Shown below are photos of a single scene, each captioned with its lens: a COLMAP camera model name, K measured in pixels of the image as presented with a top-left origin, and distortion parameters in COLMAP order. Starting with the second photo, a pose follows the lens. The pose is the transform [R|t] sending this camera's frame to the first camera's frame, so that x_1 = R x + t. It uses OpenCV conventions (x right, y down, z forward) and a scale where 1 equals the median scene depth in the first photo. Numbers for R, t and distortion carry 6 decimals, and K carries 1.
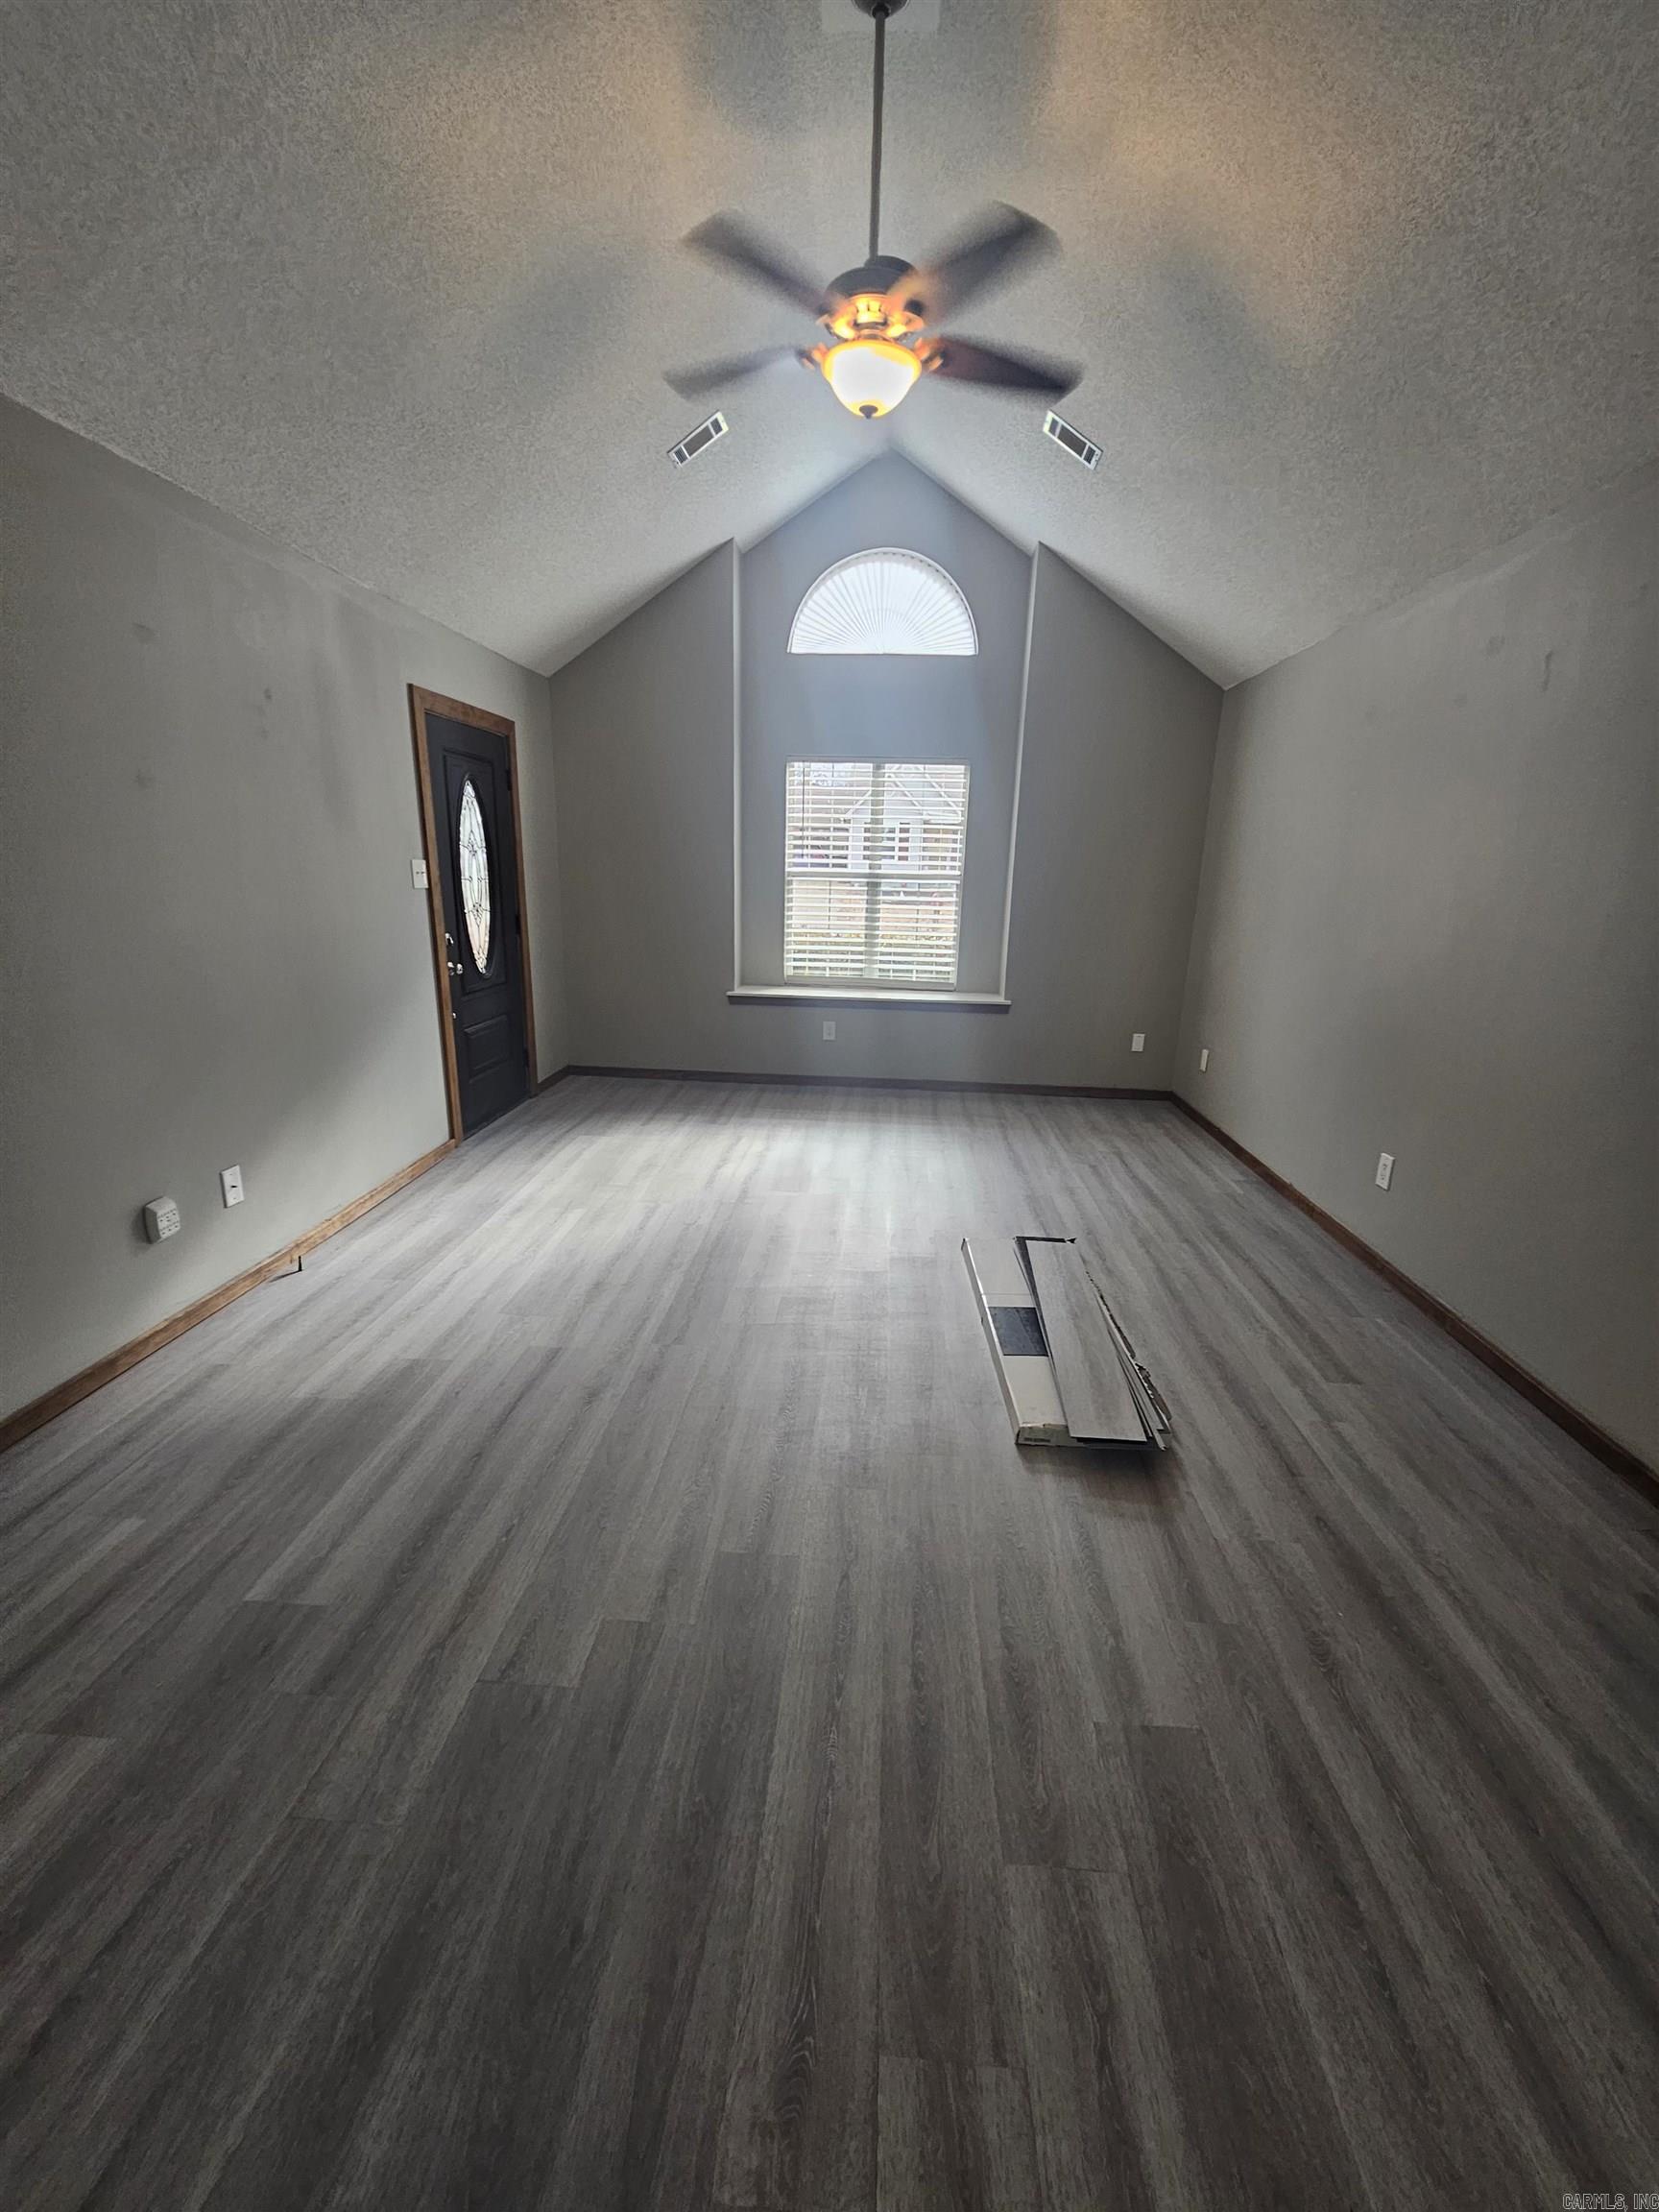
lens RADIAL K [[911.7, 0, 829.5], [0, 911.7, 1106.0], [0, 0, 1]] dist [0.002469, 0.000627]
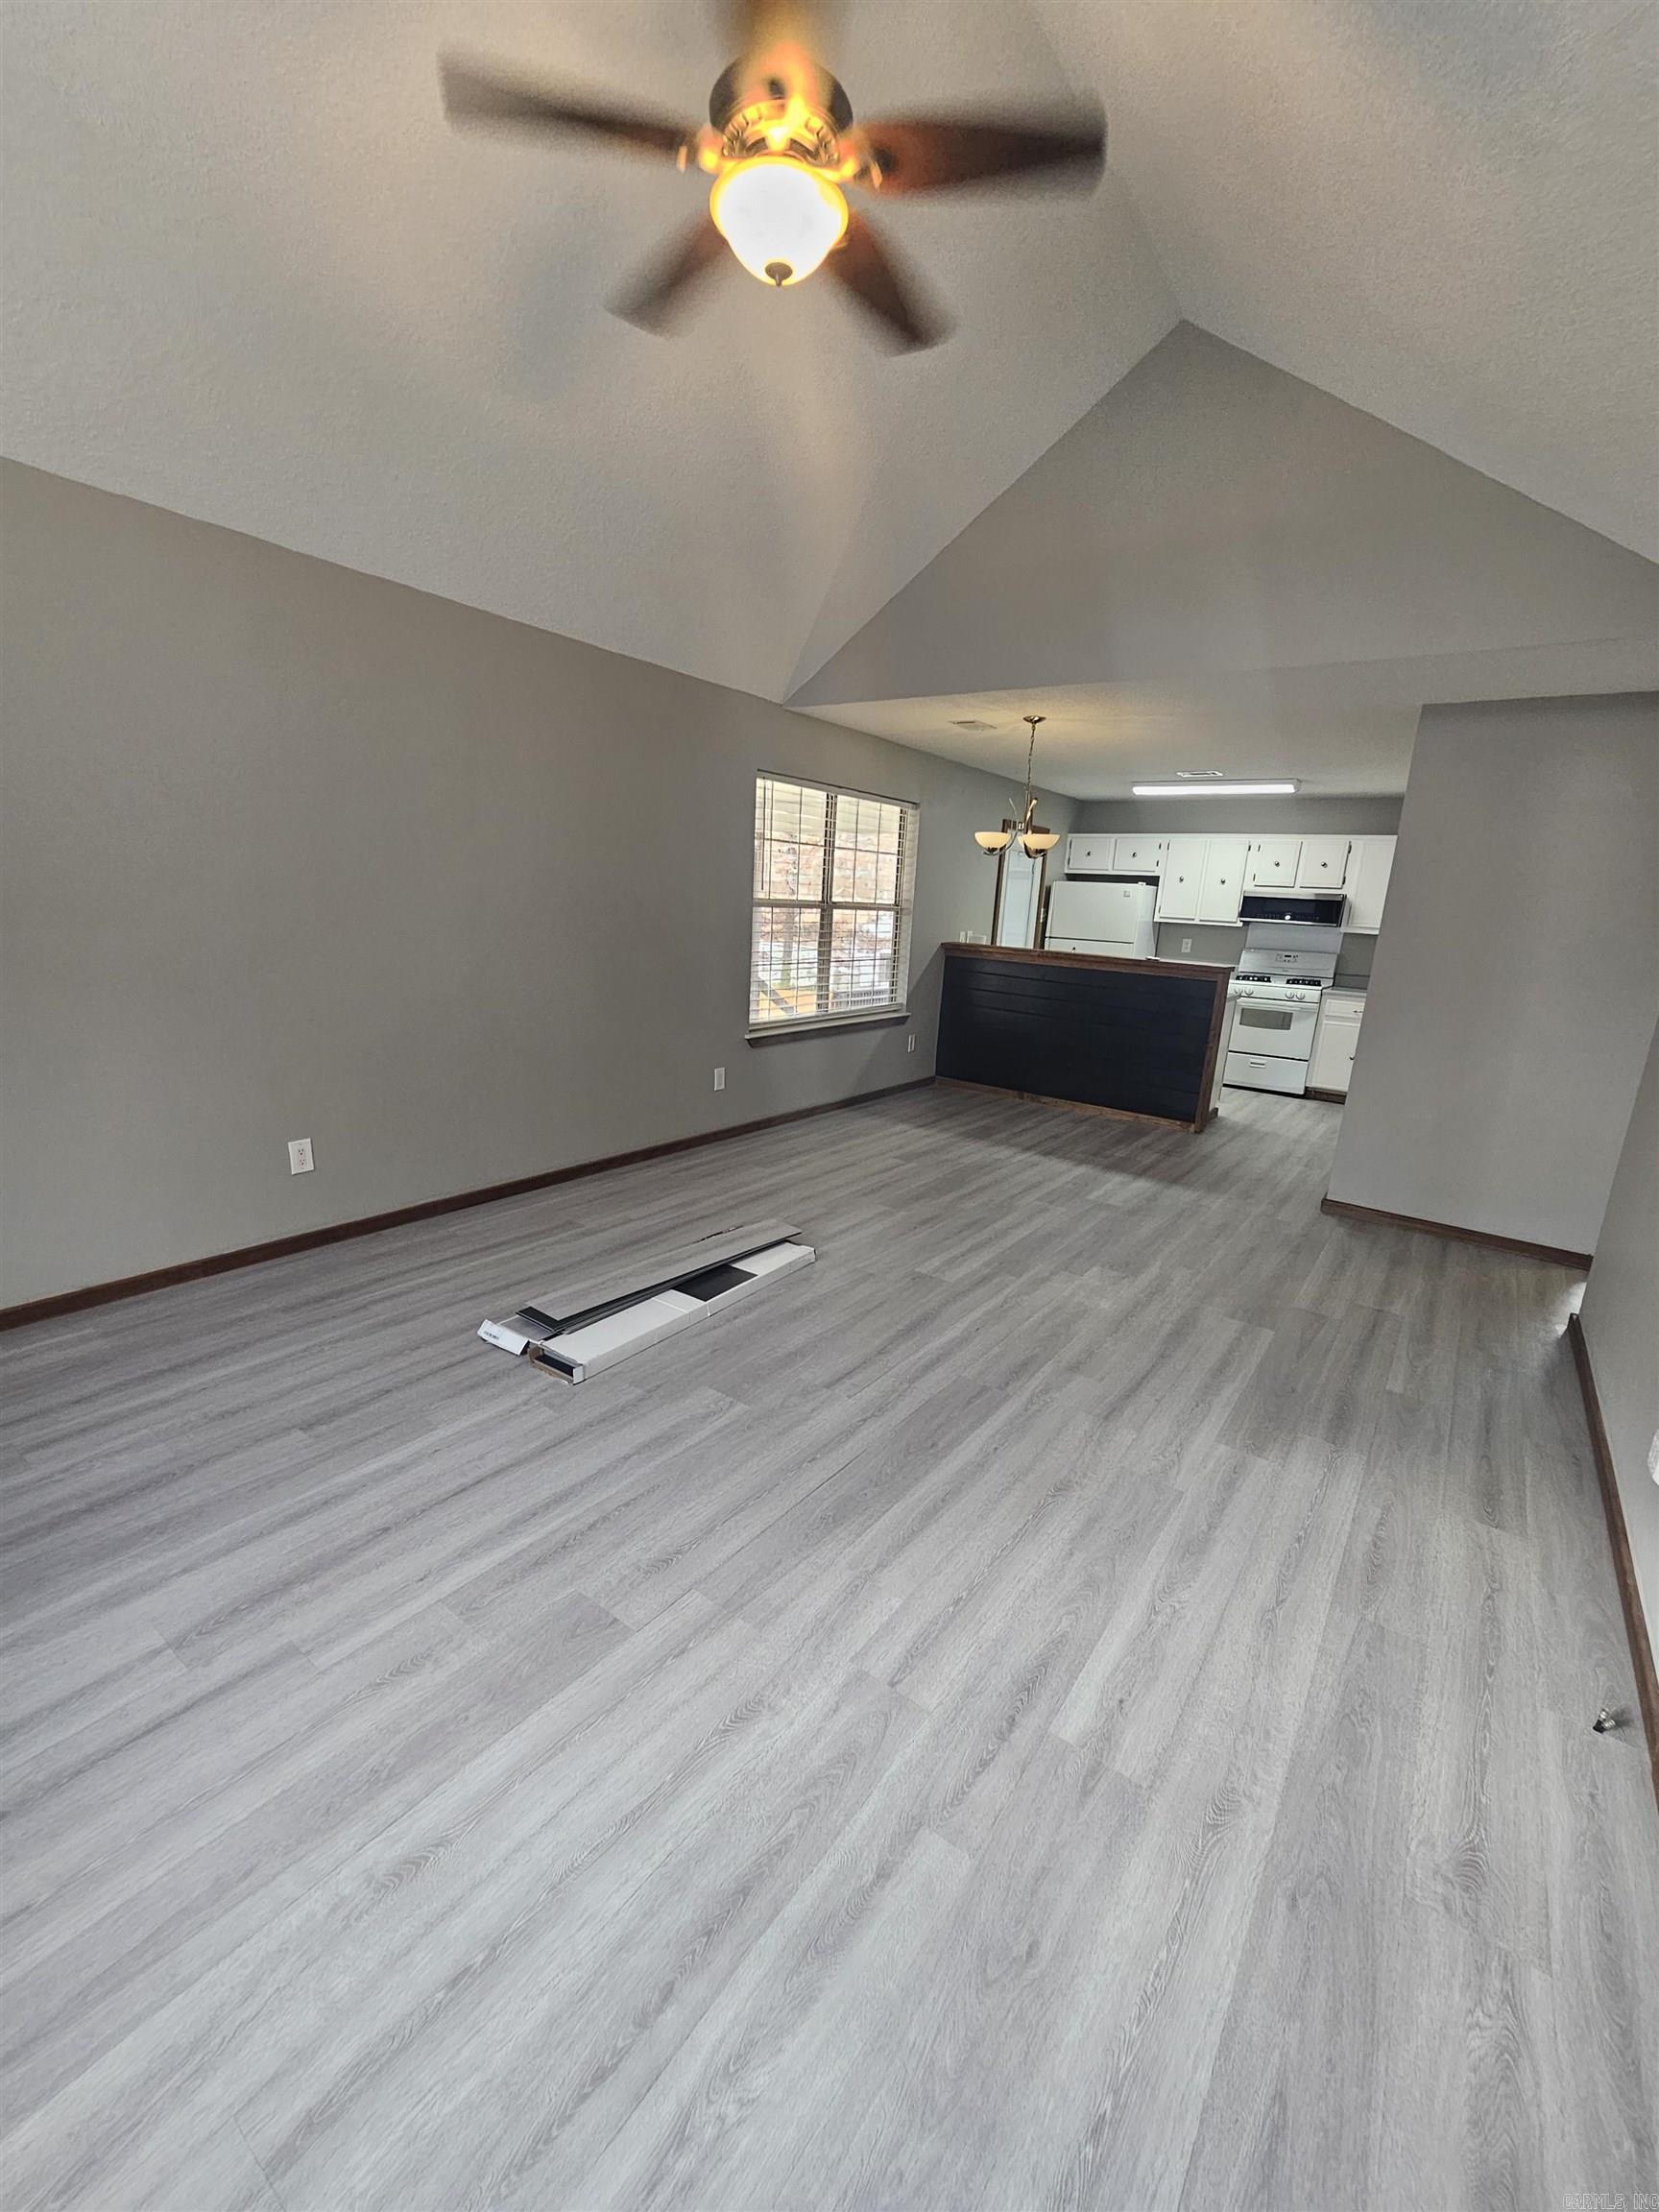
lens RADIAL K [[907.7, 0, 838.0], [0, 907.7, 1122.7], [0, 0, 1]] dist [-0.001685, 0.001352]
pose [[-0.850351, -0.191005, 0.490327, -0.385598], [0.060343, 0.890256, 0.451446, -0.382659], [-0.522744, 0.413475, -0.745504, 1.436590]]
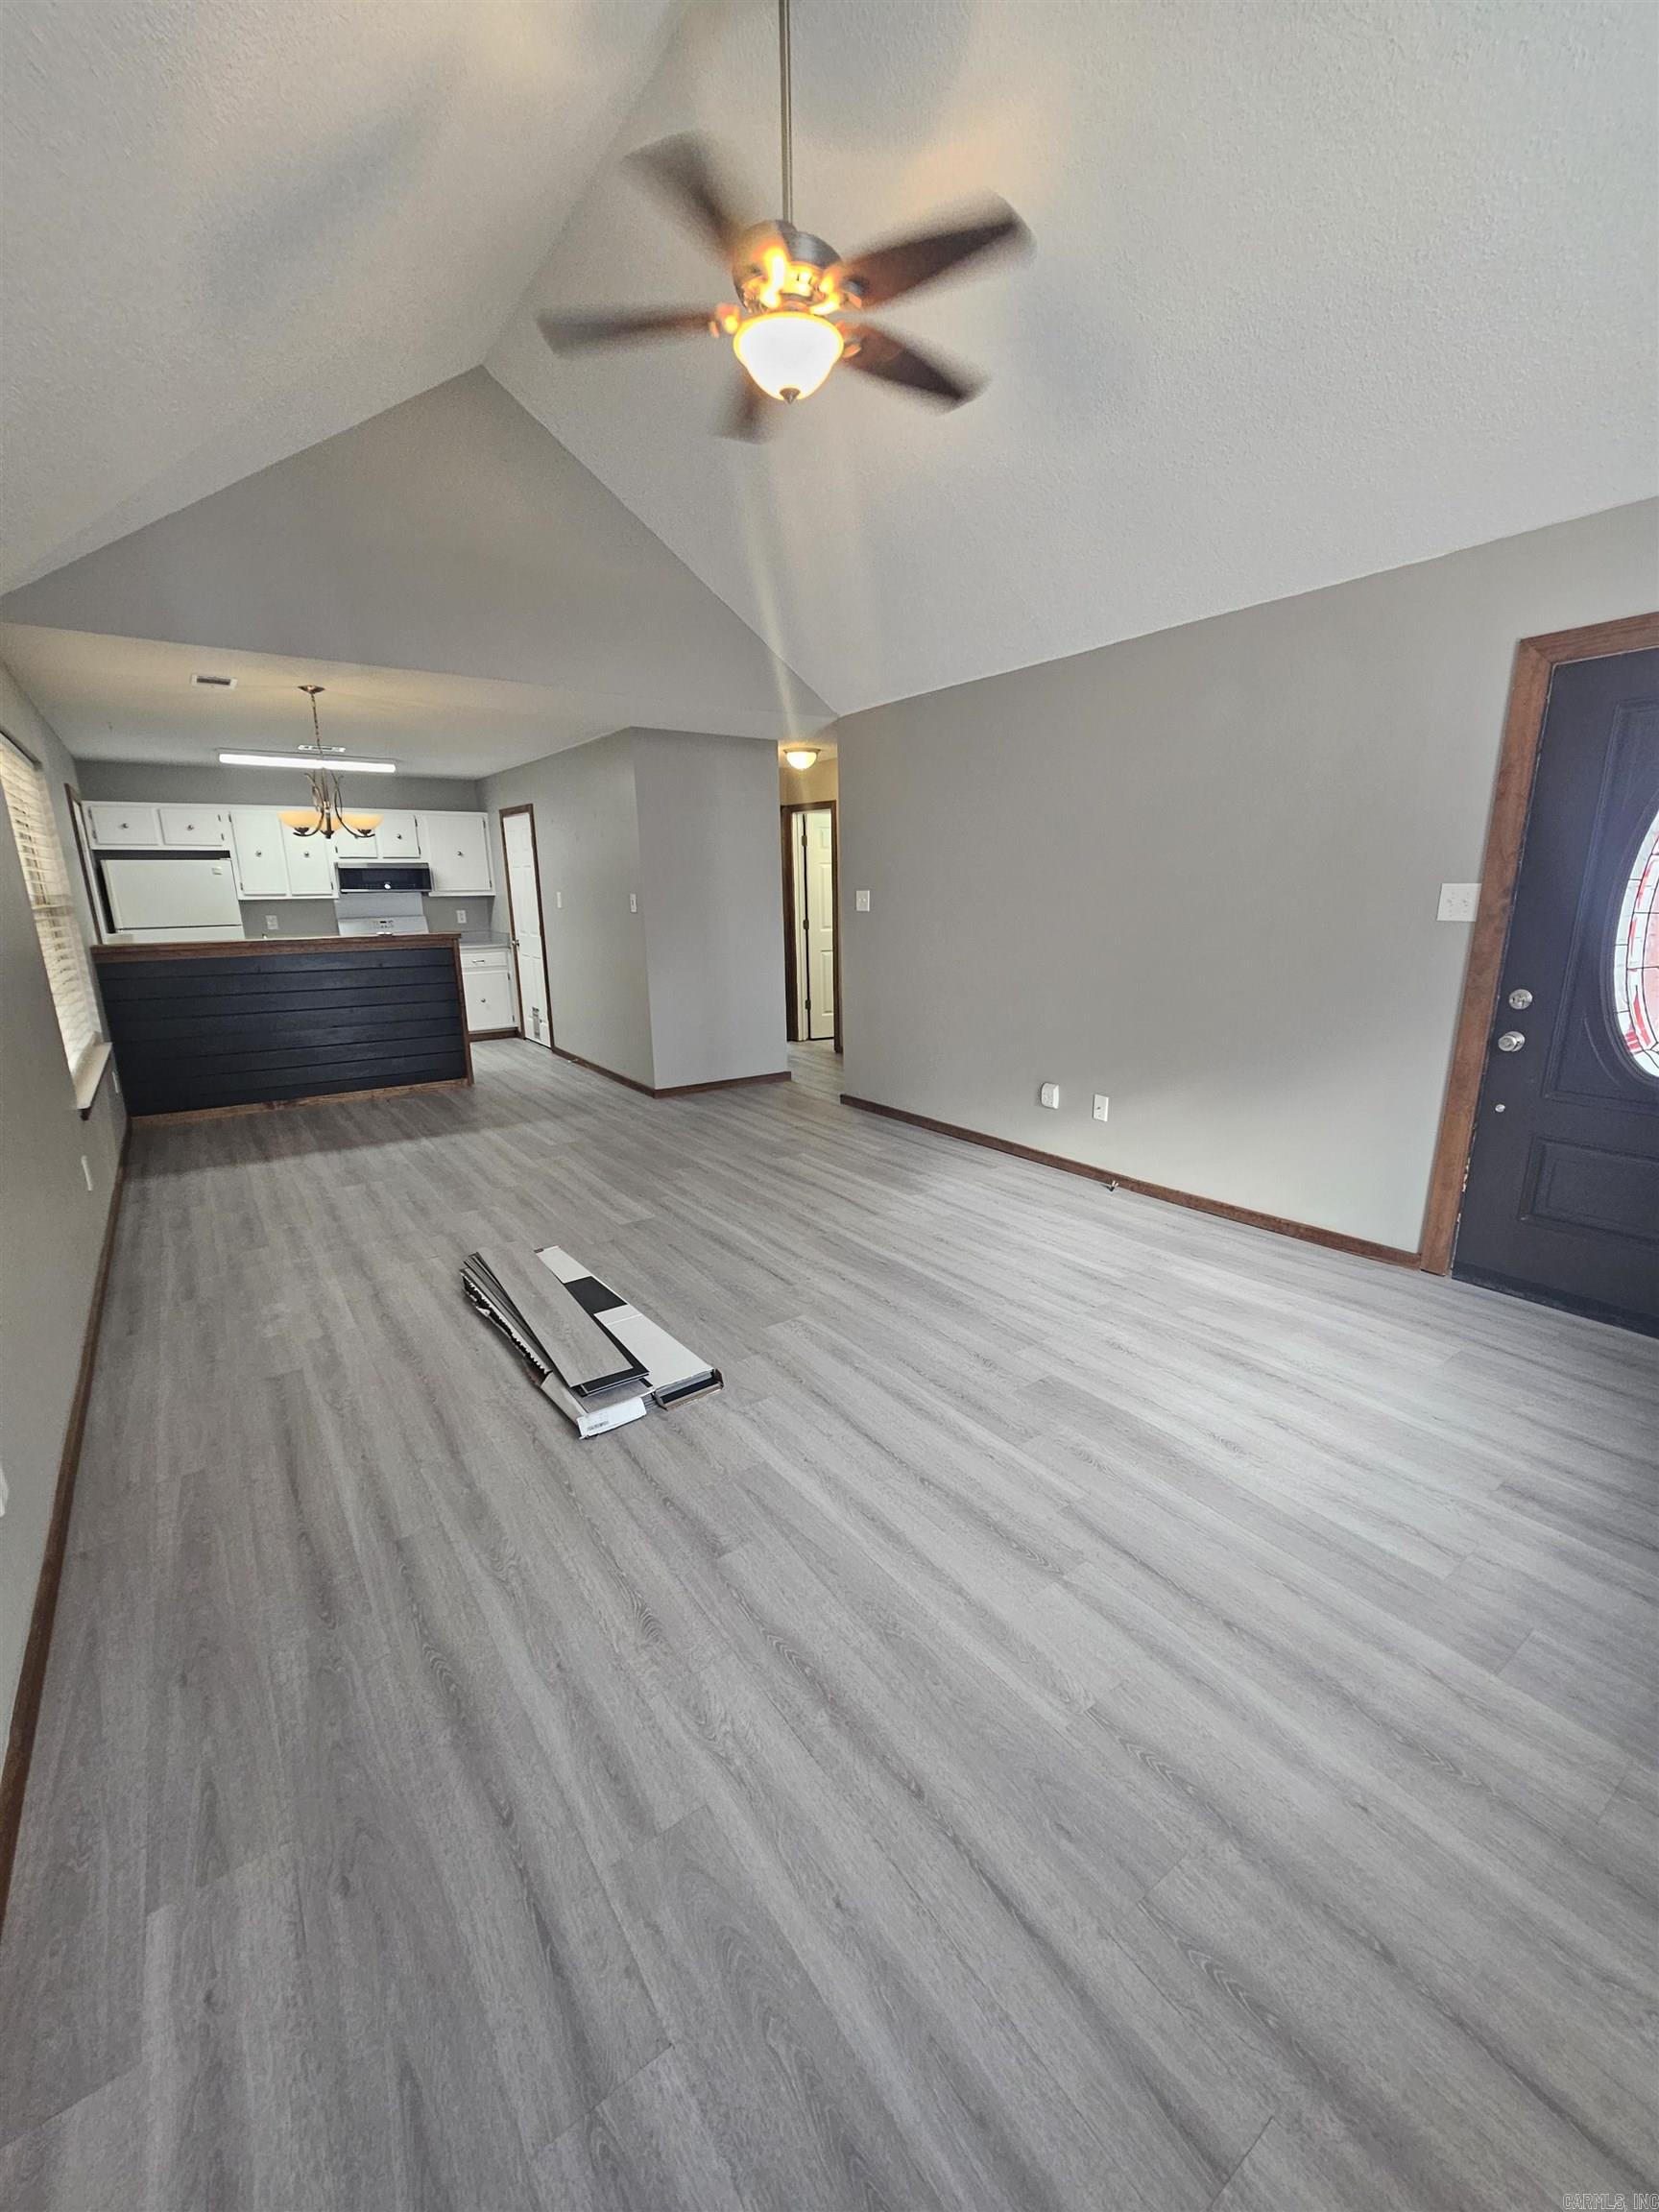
lens RADIAL K [[890.7, 0, 816.5], [0, 890.7, 1114.5], [0, 0, 1]] dist [-0.001352, 0.000036]
pose [[-0.780121, 0.143884, -0.608858, 0.529708], [-0.160960, 0.894275, 0.417569, -0.389065], [0.604568, 0.423756, -0.674483, 1.535599]]
